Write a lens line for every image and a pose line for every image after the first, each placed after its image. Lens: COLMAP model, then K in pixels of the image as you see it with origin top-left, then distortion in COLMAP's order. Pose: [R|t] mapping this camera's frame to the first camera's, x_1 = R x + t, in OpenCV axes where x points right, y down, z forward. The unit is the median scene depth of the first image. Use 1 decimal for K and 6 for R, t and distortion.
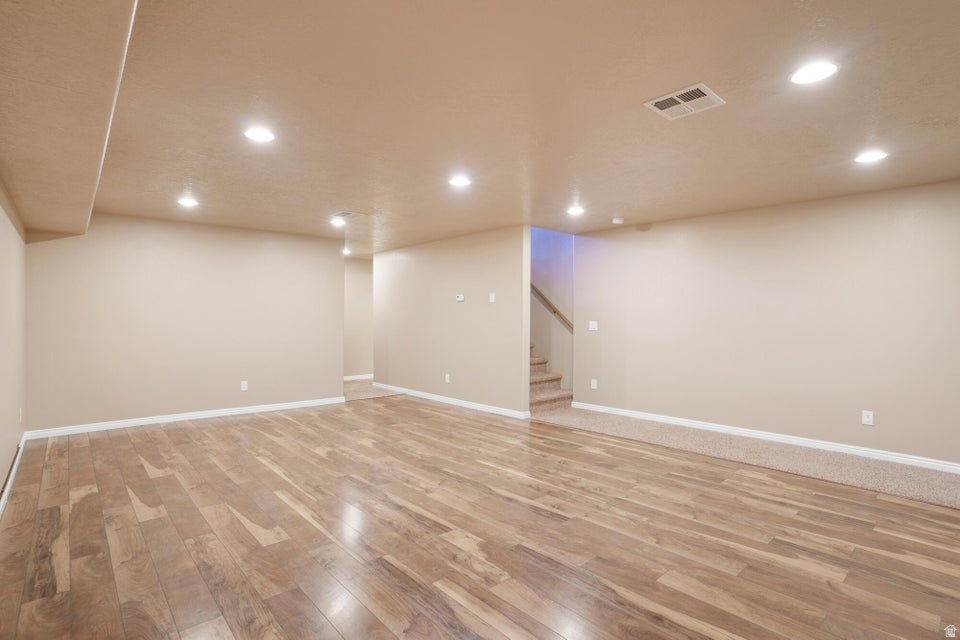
lens RADIAL K [[462.6, 0, 480.4], [0, 462.6, 318.4], [0, 0, 1]] dist [-0.020058, 0.002569]
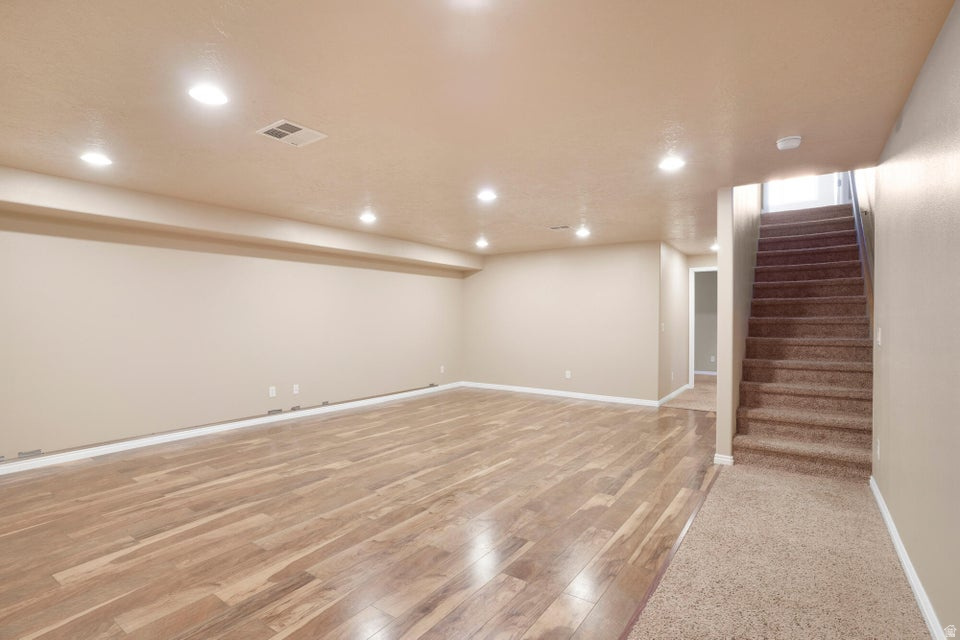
lens RADIAL K [[462.6, 0, 479.9], [0, 462.6, 323.3], [0, 0, 1]] dist [-0.020058, 0.002569]
pose [[0.218999, 0.000274, -0.975725, 1.212522], [0.001966, 0.999998, 0.000722, 0.007230], [0.975723, -0.002076, 0.218998, 0.873969]]
